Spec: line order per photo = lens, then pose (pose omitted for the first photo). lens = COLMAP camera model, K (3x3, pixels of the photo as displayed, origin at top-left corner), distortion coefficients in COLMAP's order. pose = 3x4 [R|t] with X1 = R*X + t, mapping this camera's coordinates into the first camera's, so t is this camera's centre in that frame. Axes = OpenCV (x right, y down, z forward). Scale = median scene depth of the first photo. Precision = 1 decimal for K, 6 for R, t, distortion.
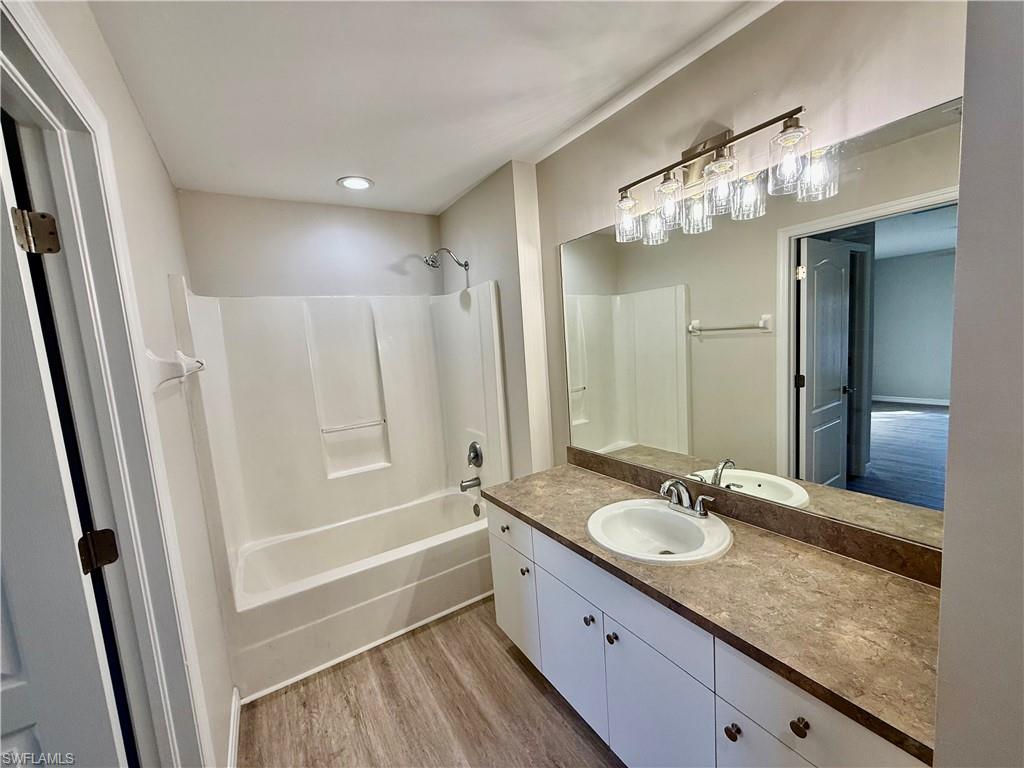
lens RADIAL K [[406.3, 0, 505.0], [0, 406.3, 380.4], [0, 0, 1]] dist [0.000907, -0.000312]
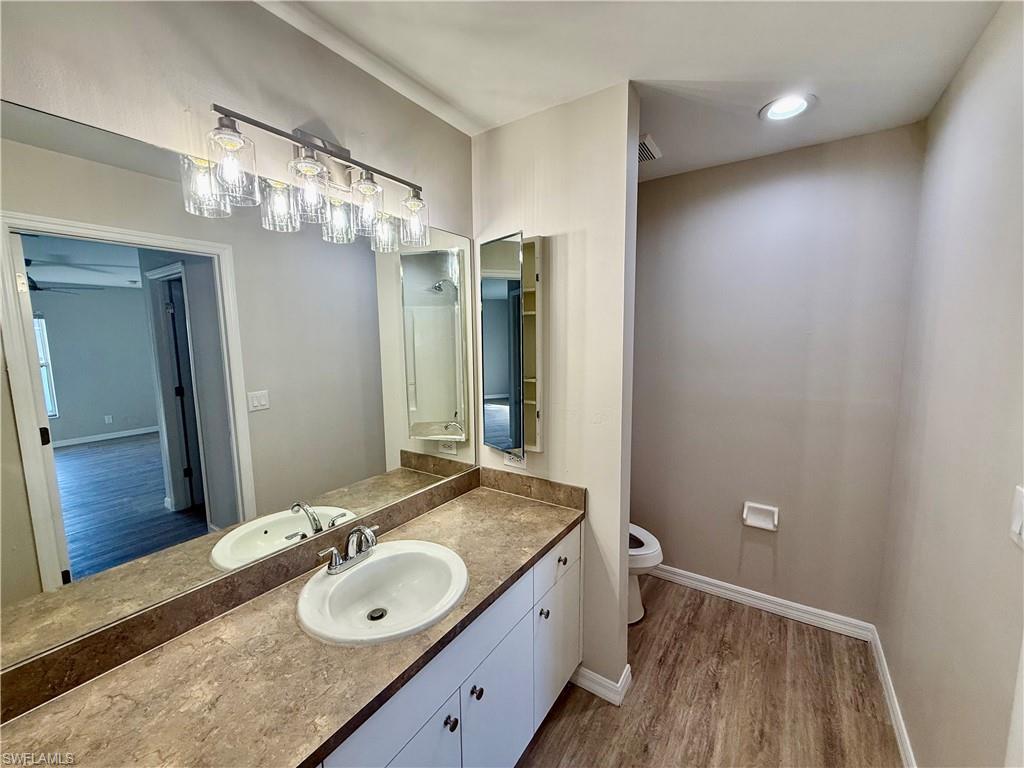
lens RADIAL K [[406.3, 0, 507.9], [0, 406.3, 384.0], [0, 0, 1]] dist [0.000907, -0.000312]
pose [[-0.405650, -0.027273, 0.913622, -0.450955], [0.134907, 0.986821, 0.089357, -0.078931], [-0.904018, 0.159501, -0.396624, 0.970322]]
